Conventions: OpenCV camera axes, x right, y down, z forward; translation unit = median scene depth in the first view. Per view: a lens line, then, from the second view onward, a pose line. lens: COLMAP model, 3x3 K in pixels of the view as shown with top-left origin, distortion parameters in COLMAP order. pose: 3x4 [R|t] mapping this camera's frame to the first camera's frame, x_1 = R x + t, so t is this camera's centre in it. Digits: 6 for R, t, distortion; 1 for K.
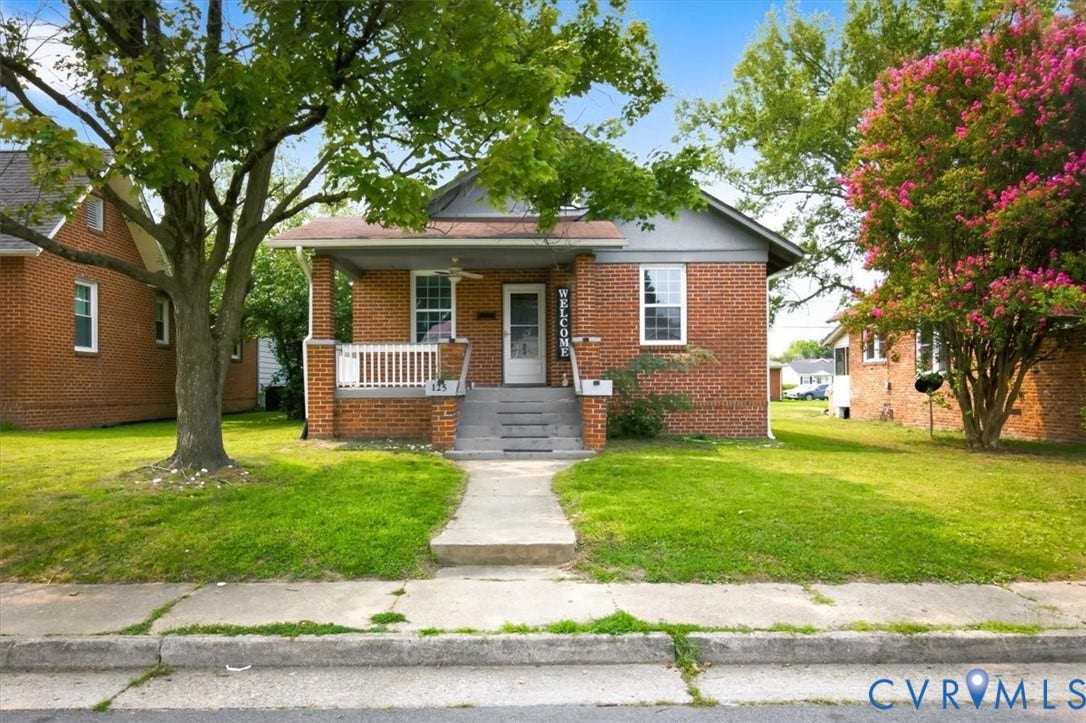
lens RADIAL K [[507.0, 0, 557.1], [0, 507.0, 359.1], [0, 0, 1]] dist [-0.001344, 0.000356]
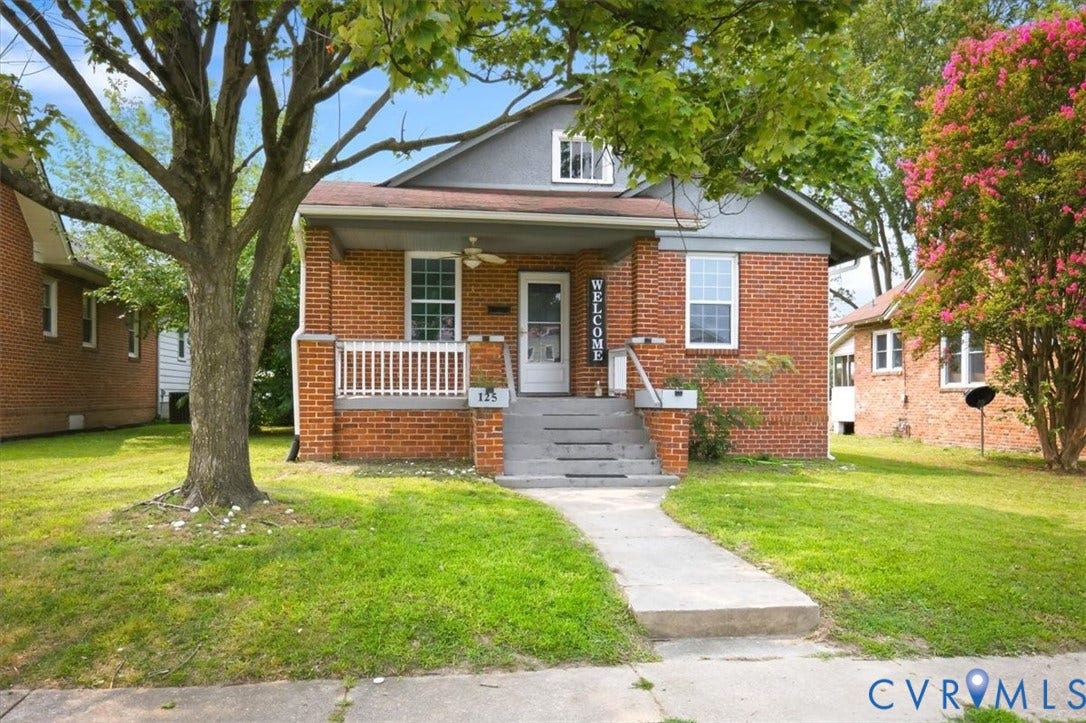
lens RADIAL K [[580.3, 0, 541.5], [0, 580.3, 369.0], [0, 0, 1]] dist [0.000413, -0.000567]
pose [[0.995487, 0.014015, 0.093860, -0.202438], [-0.014823, 0.999859, 0.007916, 0.003074], [-0.093736, -0.009272, 0.995554, 0.074220]]
